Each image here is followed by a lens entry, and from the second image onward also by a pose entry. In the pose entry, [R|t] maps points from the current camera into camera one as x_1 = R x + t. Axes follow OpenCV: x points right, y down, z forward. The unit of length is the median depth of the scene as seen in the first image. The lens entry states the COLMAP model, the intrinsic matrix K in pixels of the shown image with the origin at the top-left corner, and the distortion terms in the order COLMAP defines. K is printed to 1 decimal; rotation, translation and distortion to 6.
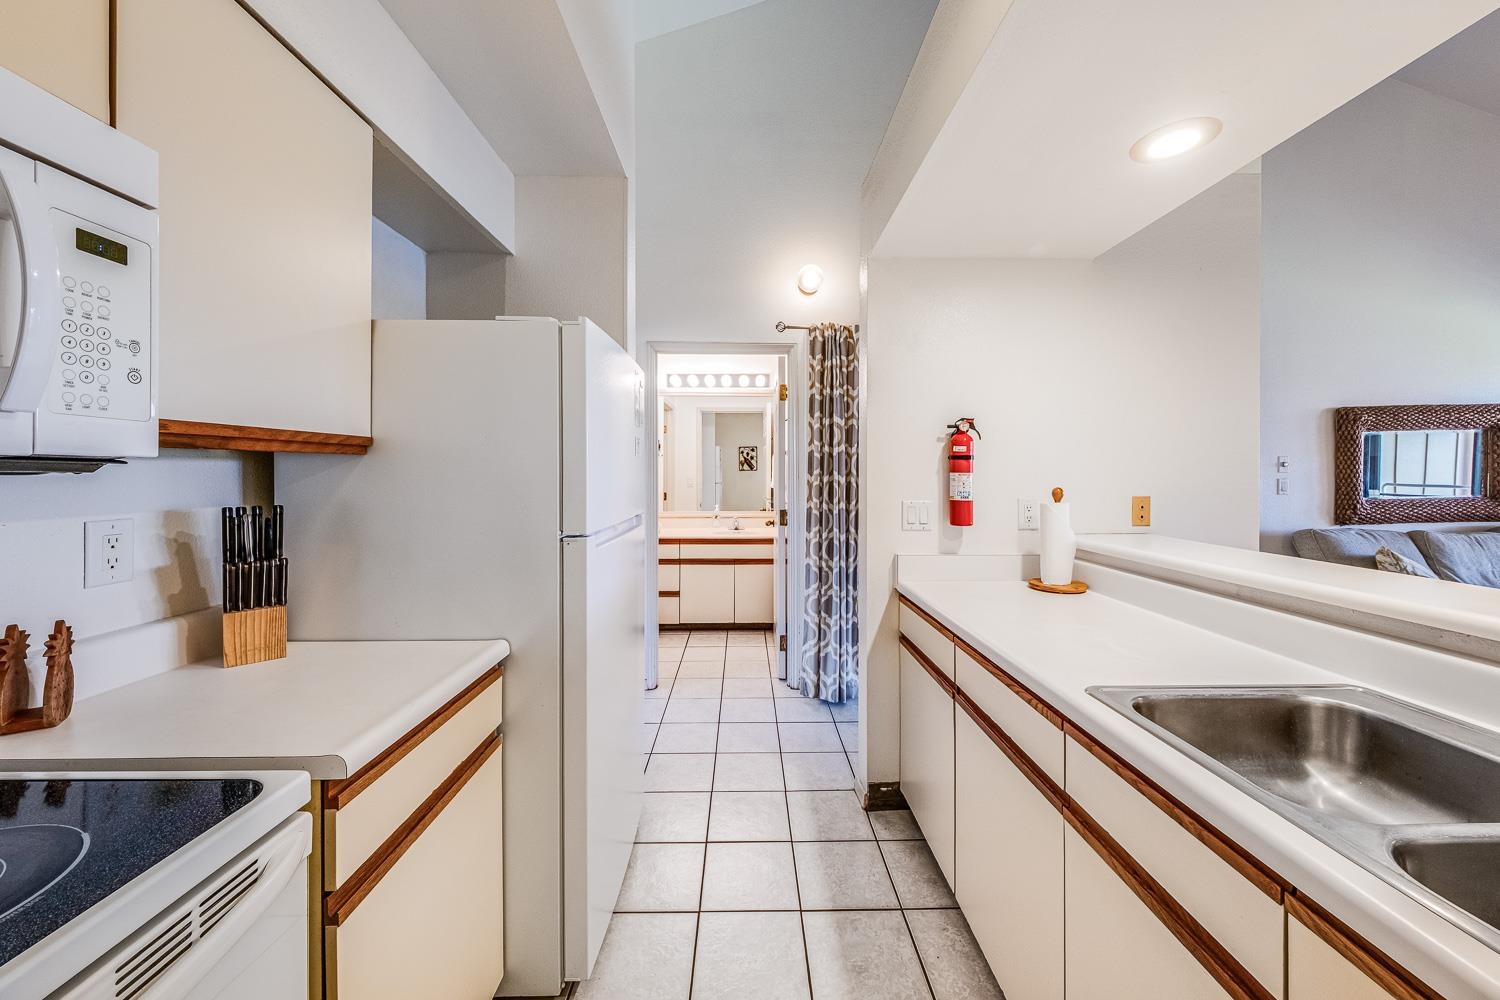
lens RADIAL K [[540.3, 0, 754.3], [0, 540.3, 480.5], [0, 0, 1]] dist [0.000404, -0.000218]
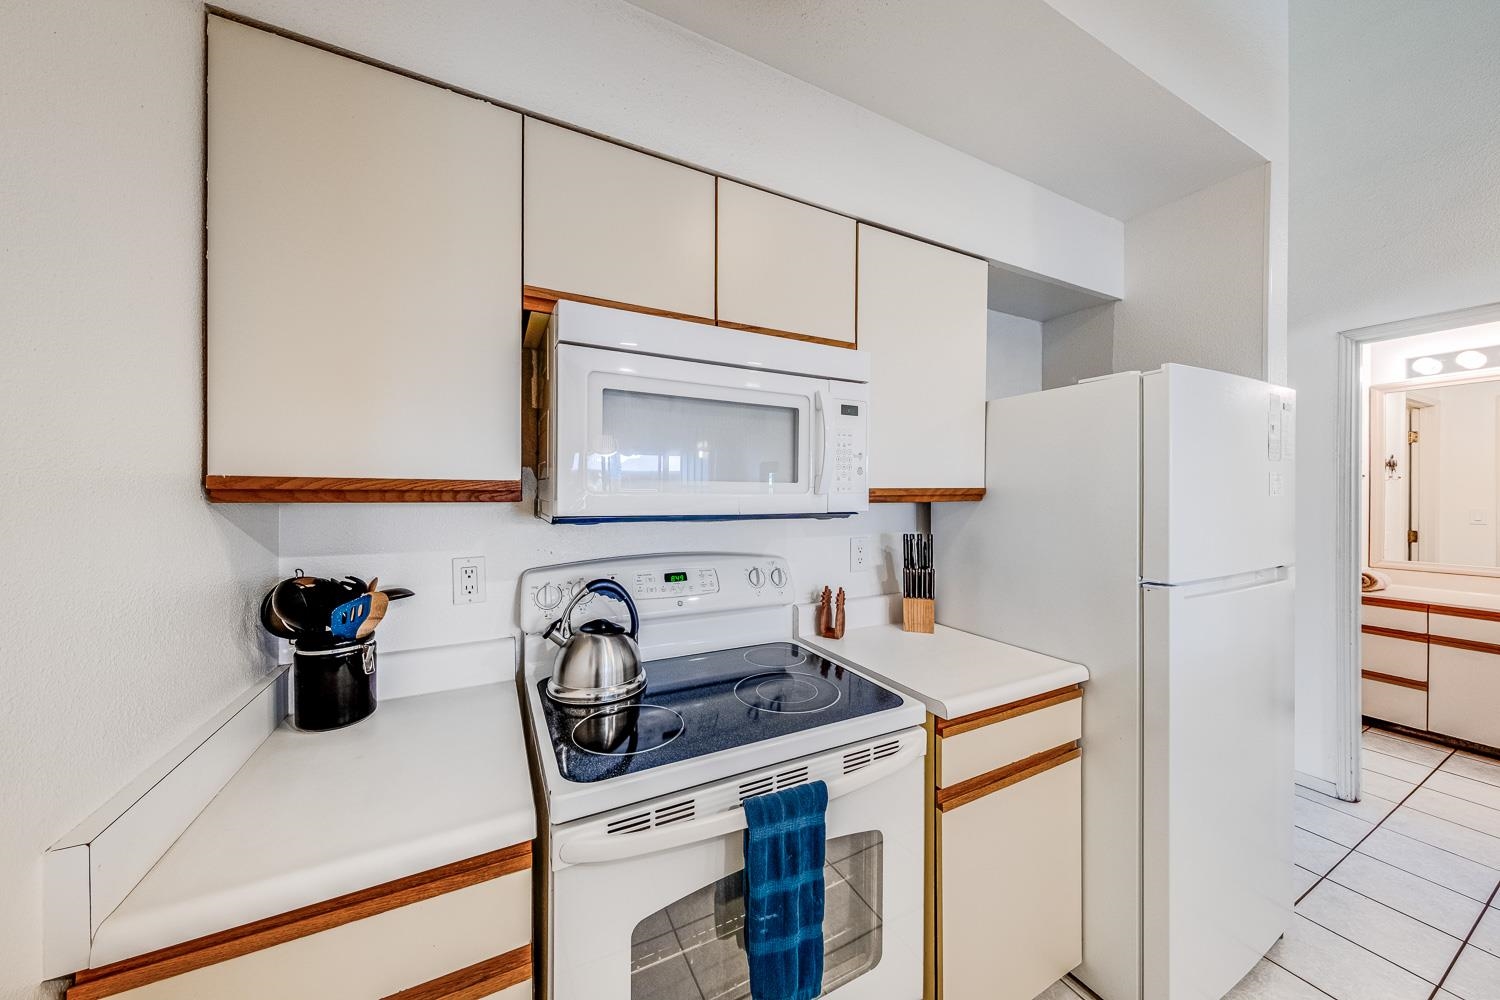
lens RADIAL K [[503.9, 0, 750.0], [0, 503.9, 500.0], [0, 0, 1]] dist [0.000879, -0.000146]
pose [[0.432243, 0.004701, -0.901745, 0.215447], [-0.007129, 0.999973, 0.001795, -0.055889], [0.901729, 0.005653, 0.432264, -0.099417]]
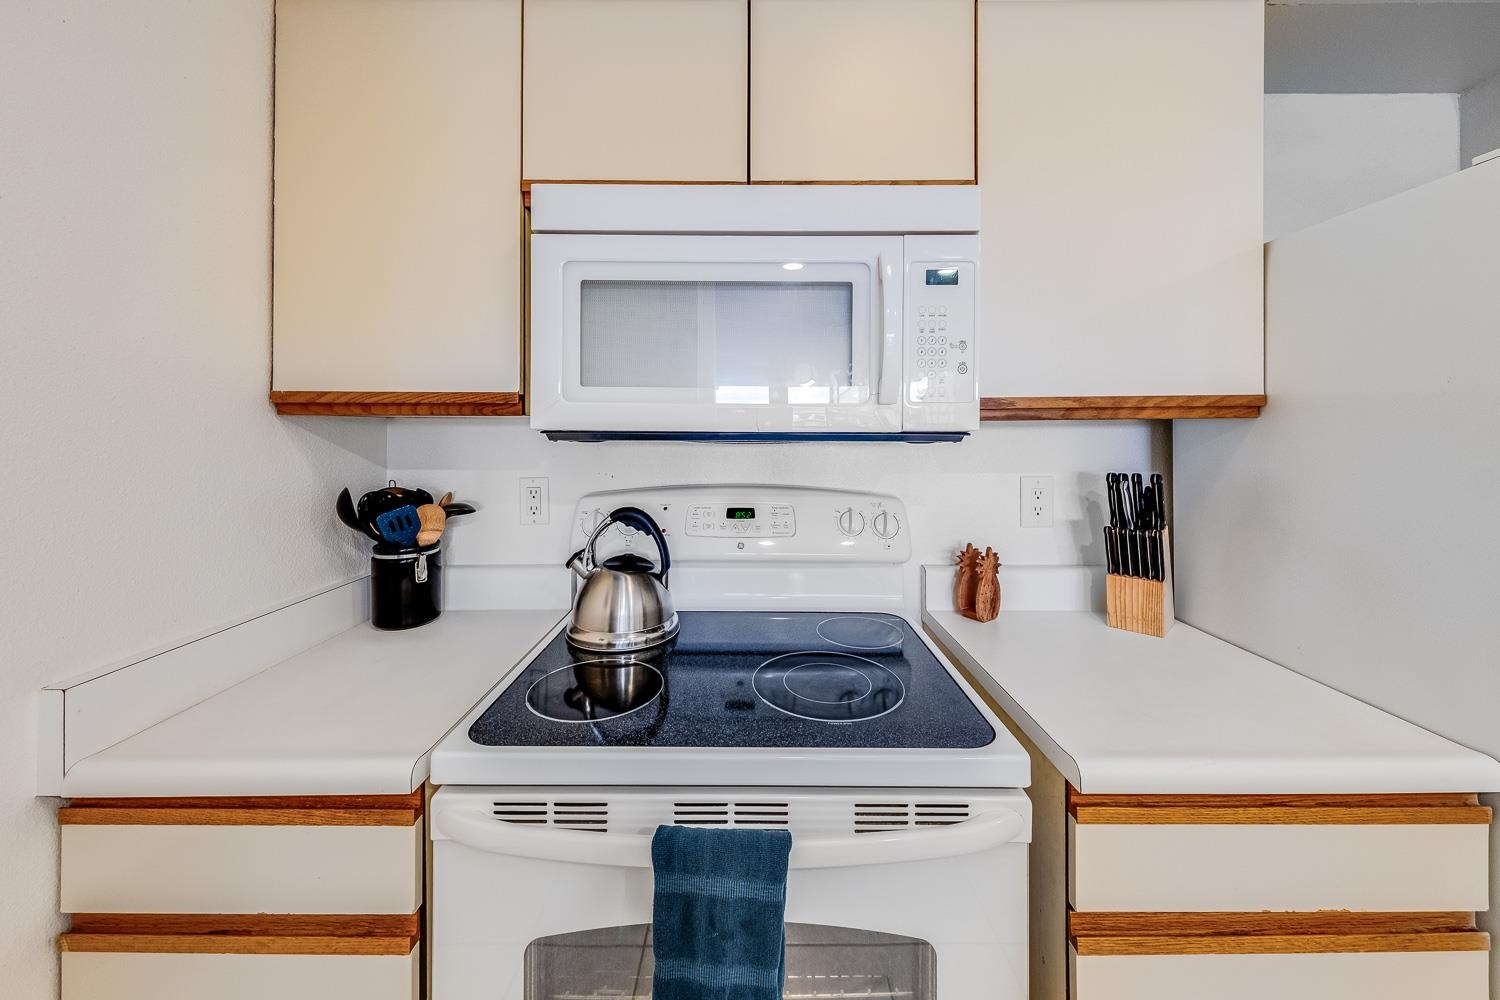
lens RADIAL K [[546.7, 0, 749.0], [0, 546.7, 430.2], [0, 0, 1]] dist [0.000100, -0.000226]
pose [[-0.026270, -0.007000, -0.999630, 0.109220], [-0.009875, 0.999929, -0.006742, -0.019888], [0.999606, 0.009694, -0.026337, 0.337942]]
